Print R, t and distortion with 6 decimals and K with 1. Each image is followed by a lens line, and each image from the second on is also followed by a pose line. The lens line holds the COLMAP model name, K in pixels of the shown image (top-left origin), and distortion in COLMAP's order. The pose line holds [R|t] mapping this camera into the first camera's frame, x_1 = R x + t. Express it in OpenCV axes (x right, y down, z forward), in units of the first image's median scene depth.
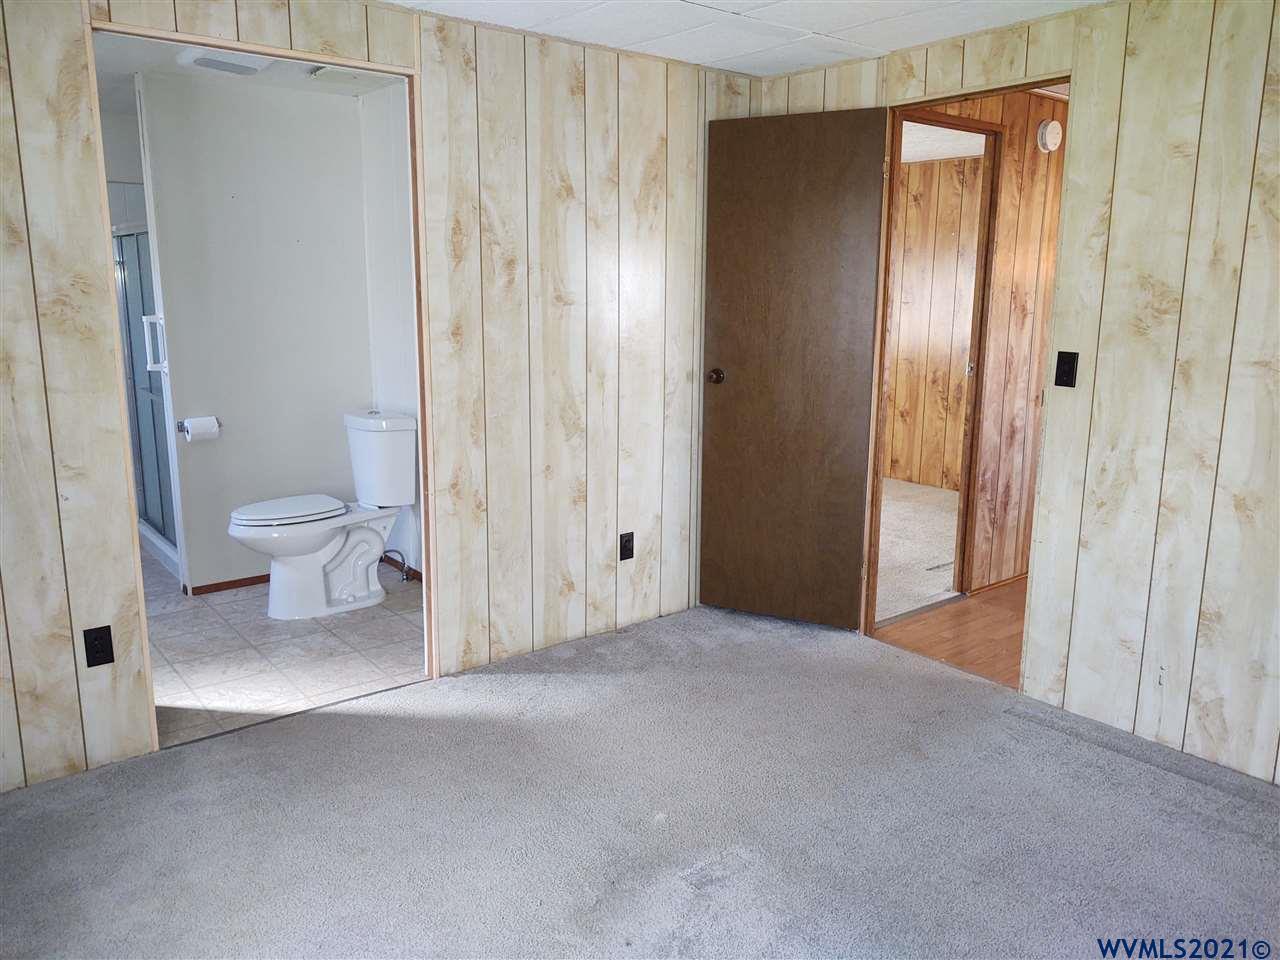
lens RADIAL K [[957.9, 0, 640.0], [0, 957.9, 480.0], [0, 0, 1]] dist [0.045526, -0.069088]
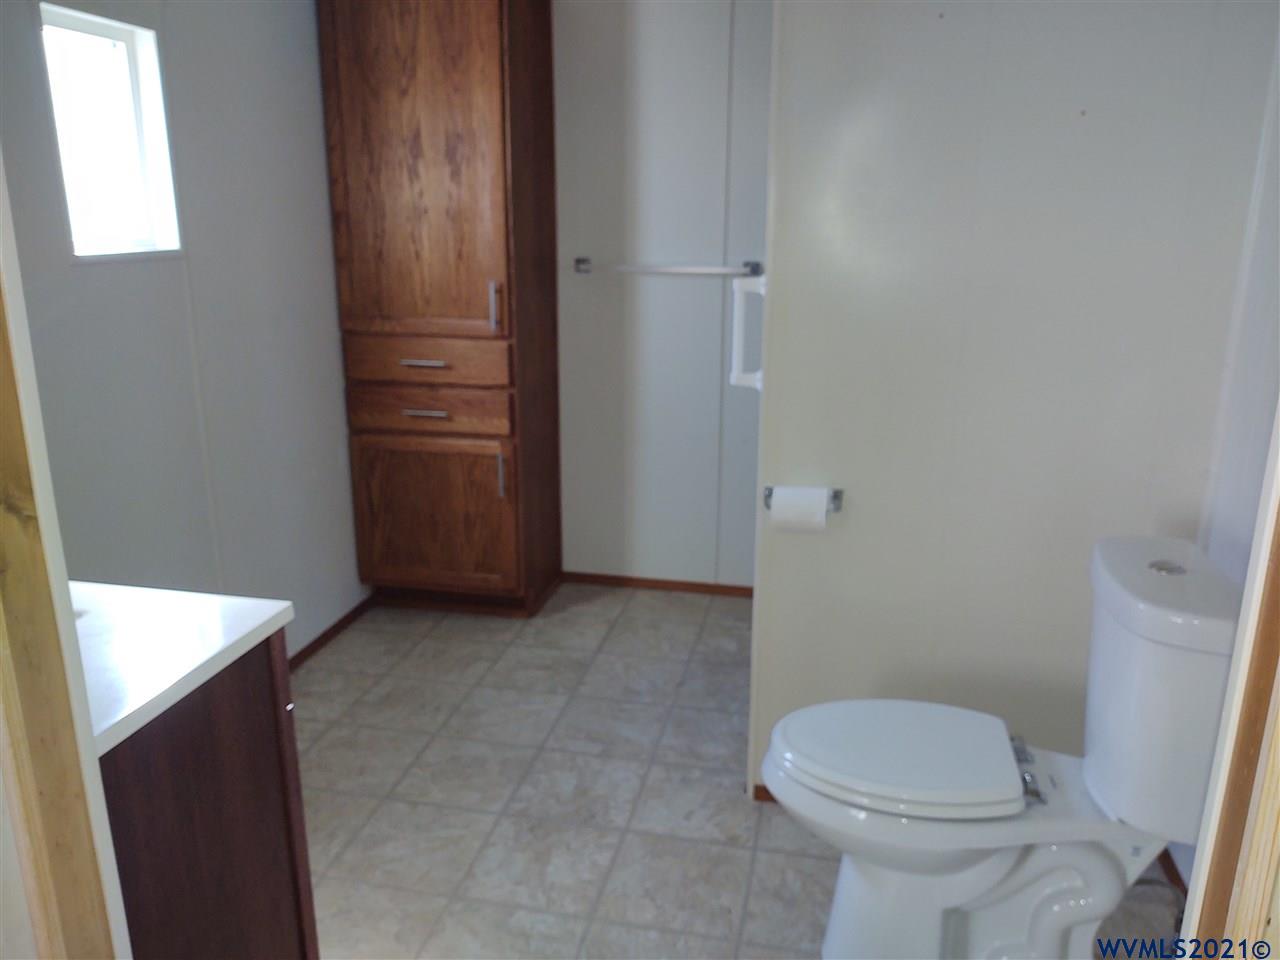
lens RADIAL K [[957.9, 0, 640.0], [0, 957.9, 480.0], [0, 0, 1]] dist [0.045526, -0.069088]
pose [[0.630200, 0.187175, -0.753534, -0.134513], [-0.144020, 0.981846, 0.123439, -0.119157], [0.762959, 0.030733, 0.645716, 0.621603]]
